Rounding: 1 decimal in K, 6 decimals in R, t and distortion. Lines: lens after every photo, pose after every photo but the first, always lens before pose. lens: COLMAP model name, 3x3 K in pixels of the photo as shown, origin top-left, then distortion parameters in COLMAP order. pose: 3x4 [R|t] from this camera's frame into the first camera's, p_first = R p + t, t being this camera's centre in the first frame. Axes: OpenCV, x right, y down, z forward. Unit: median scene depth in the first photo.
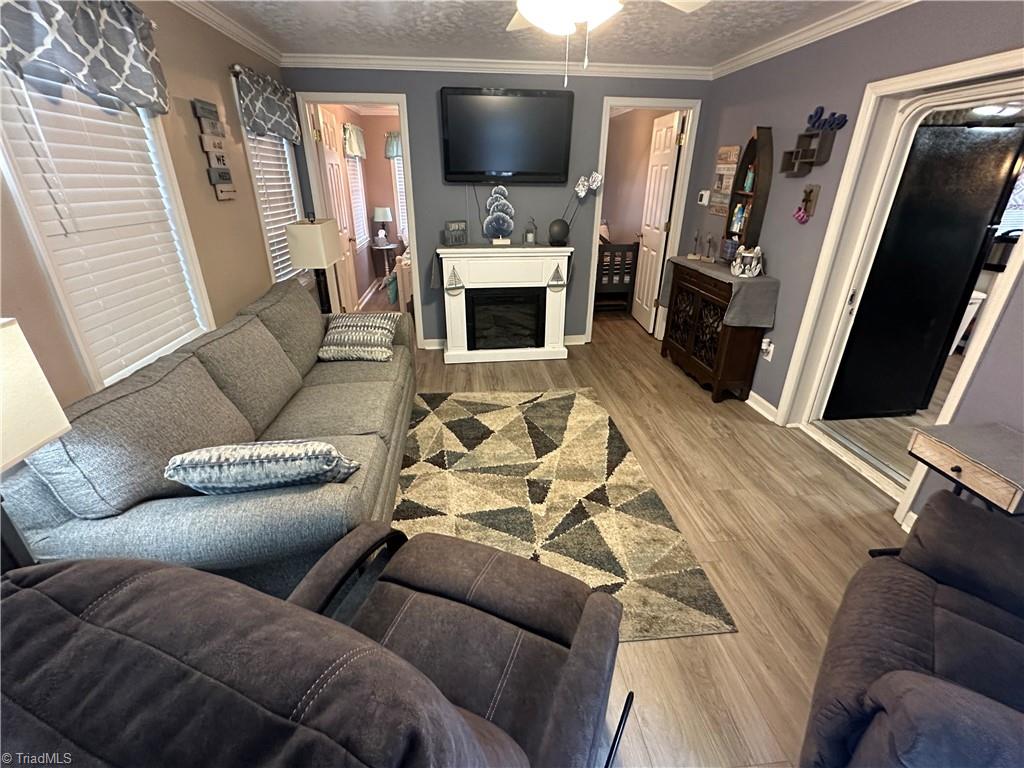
lens RADIAL K [[455.9, 0, 512.0], [0, 455.9, 384.0], [0, 0, 1]] dist [-0.005501, 0.000056]
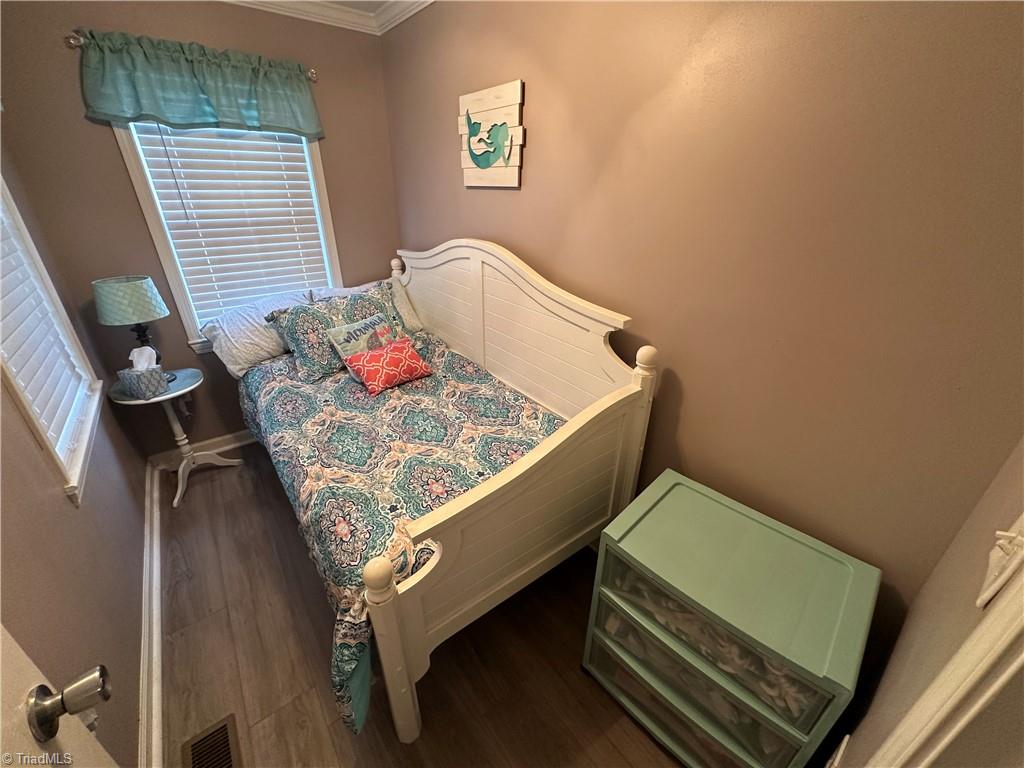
lens RADIAL K [[412.2, 0, 512.0], [0, 412.2, 384.0], [0, 0, 1]] dist [-0.003032, 0.000000]
pose [[0.849460, -0.230895, 0.474452, -0.462827], [0.214798, 0.972617, 0.088756, -0.636889], [-0.481954, 0.026516, 0.875795, 1.383958]]
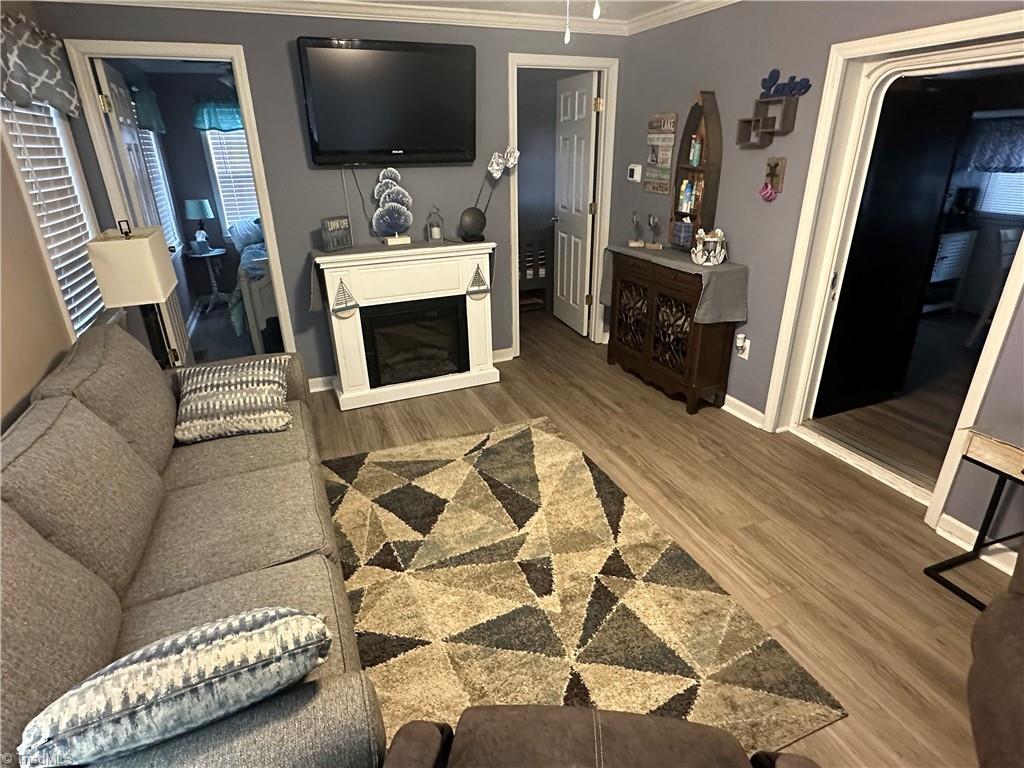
lens RADIAL K [[553.7, 0, 512.0], [0, 553.7, 384.0], [0, 0, 1]] dist [-0.004584, -0.000340]
pose [[0.959847, -0.131399, 0.247847, -0.138172], [0.136343, 0.990658, -0.002811, -0.066372], [-0.245163, 0.036490, 0.968795, 0.100067]]
